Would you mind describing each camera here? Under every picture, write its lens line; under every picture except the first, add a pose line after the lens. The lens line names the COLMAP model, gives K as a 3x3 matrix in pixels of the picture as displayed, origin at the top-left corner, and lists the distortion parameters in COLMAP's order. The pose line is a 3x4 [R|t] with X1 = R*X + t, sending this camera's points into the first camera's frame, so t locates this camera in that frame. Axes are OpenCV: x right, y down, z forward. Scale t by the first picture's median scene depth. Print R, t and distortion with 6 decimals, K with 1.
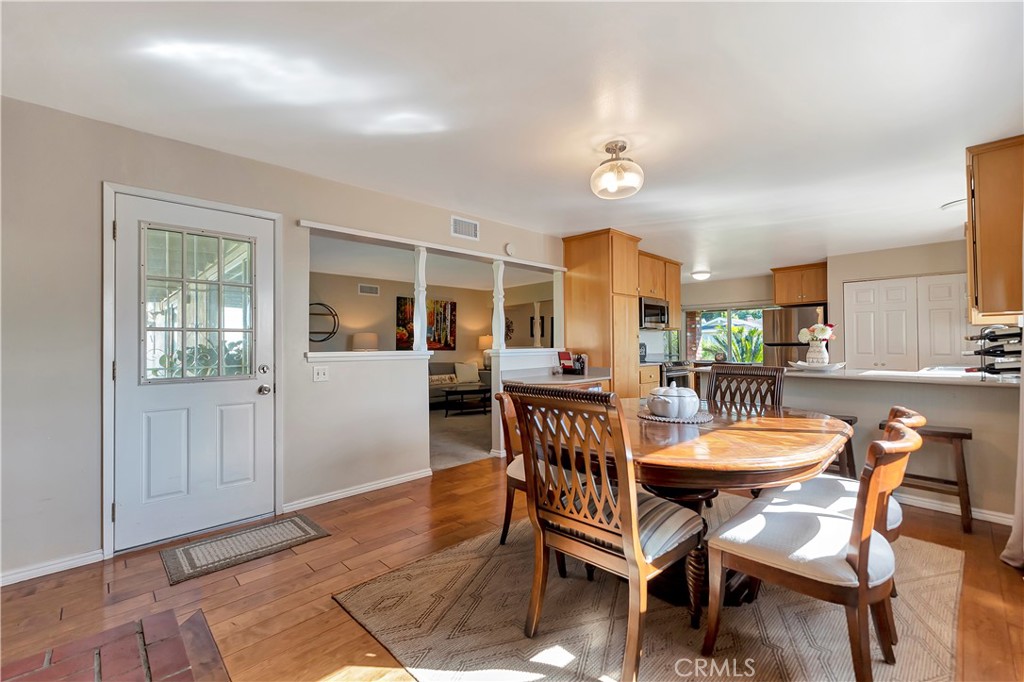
lens RADIAL K [[423.1, 0, 512.0], [0, 423.1, 341.0], [0, 0, 1]] dist [0.001561, 0.000198]
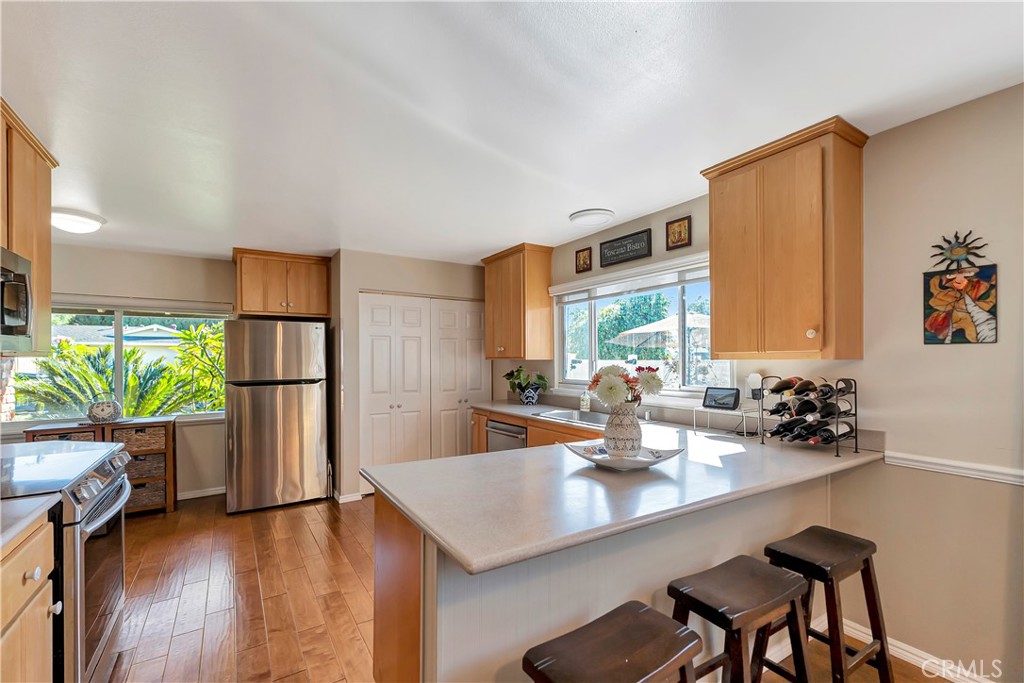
lens RADIAL K [[429.6, 0, 510.2], [0, 429.6, 362.2], [0, 0, 1]] dist [0.000827, 0.000089]
pose [[0.185340, 0.003885, 0.982667, 0.140019], [-0.007887, 0.999966, -0.002466, -0.022993], [-0.982643, -0.007293, 0.185364, 0.600125]]
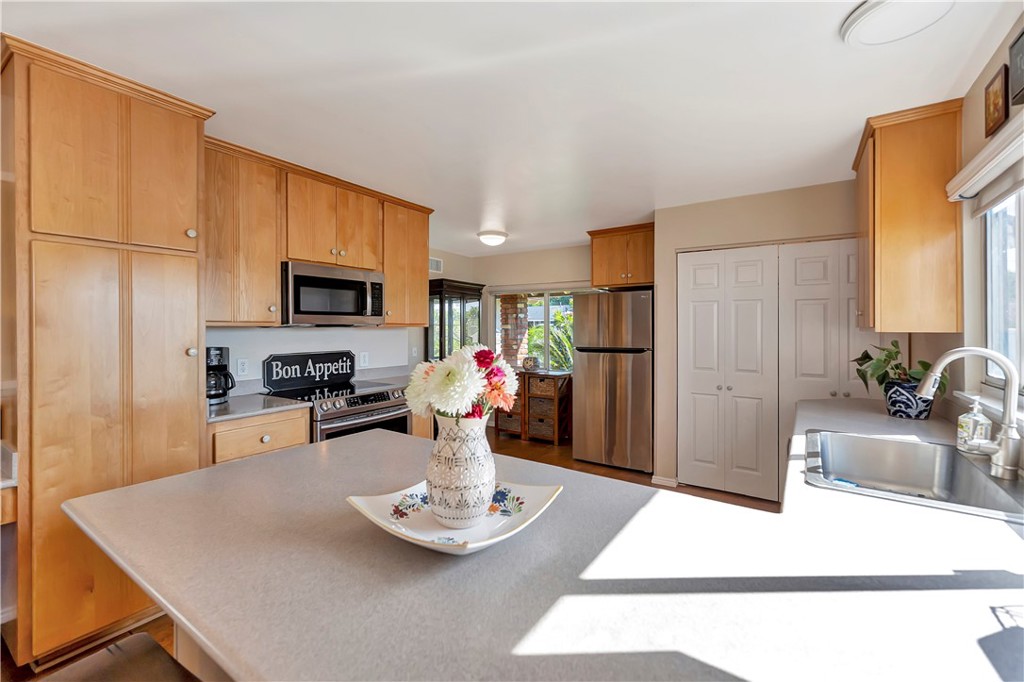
lens RADIAL K [[436.0, 0, 512.0], [0, 436.0, 341.0], [0, 0, 1]] dist [0.000441, 0.000036]
pose [[0.977107, 0.000970, 0.212747, 0.399665], [-0.009825, 0.999129, 0.040566, -0.033226], [-0.212522, -0.041727, 0.976265, 0.415545]]
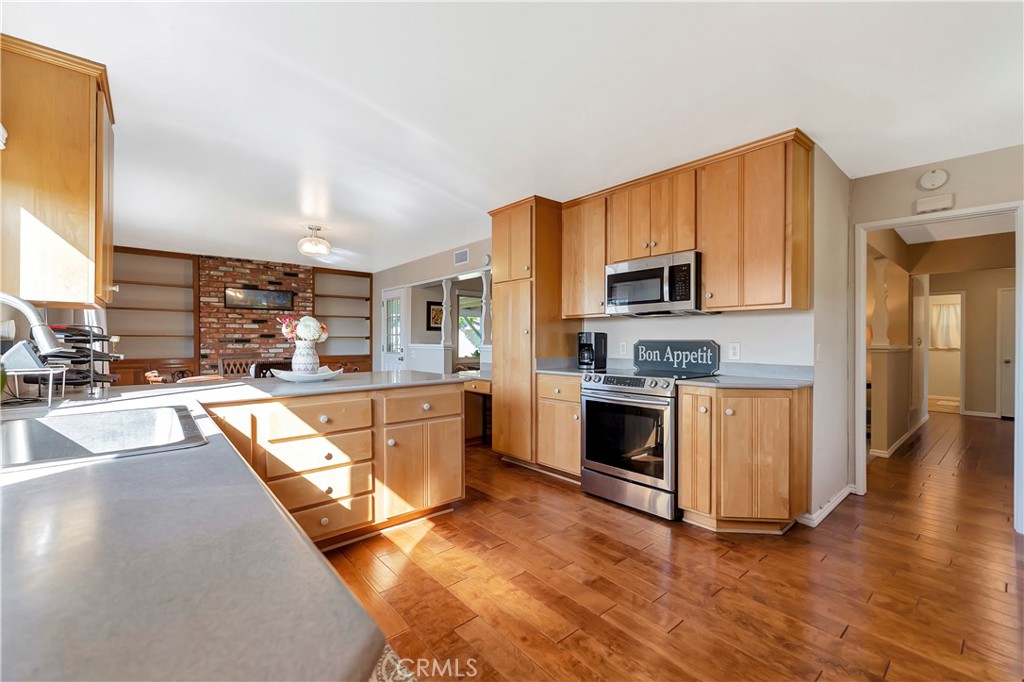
lens RADIAL K [[436.0, 0, 512.0], [0, 436.0, 341.0], [0, 0, 1]] dist [0.000441, 0.000036]
pose [[-0.046199, 0.011916, -0.998861, 0.859941], [0.008542, 0.999897, 0.011533, -0.001866], [0.998896, -0.008000, -0.046296, 0.811170]]
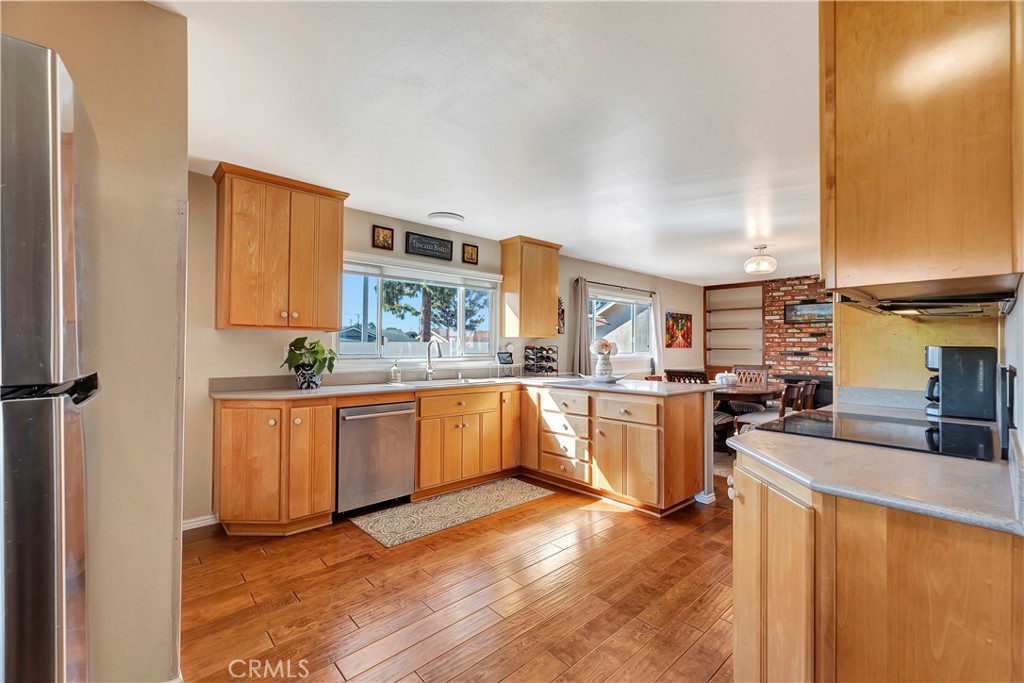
lens RADIAL K [[436.0, 0, 512.0], [0, 436.0, 341.5], [0, 0, 1]] dist [0.000441, 0.000036]
pose [[-0.999276, 0.003080, 0.037926, 0.542755], [0.002202, 0.999729, -0.023193, -0.003055], [-0.037987, -0.023093, -0.999011, 1.234607]]
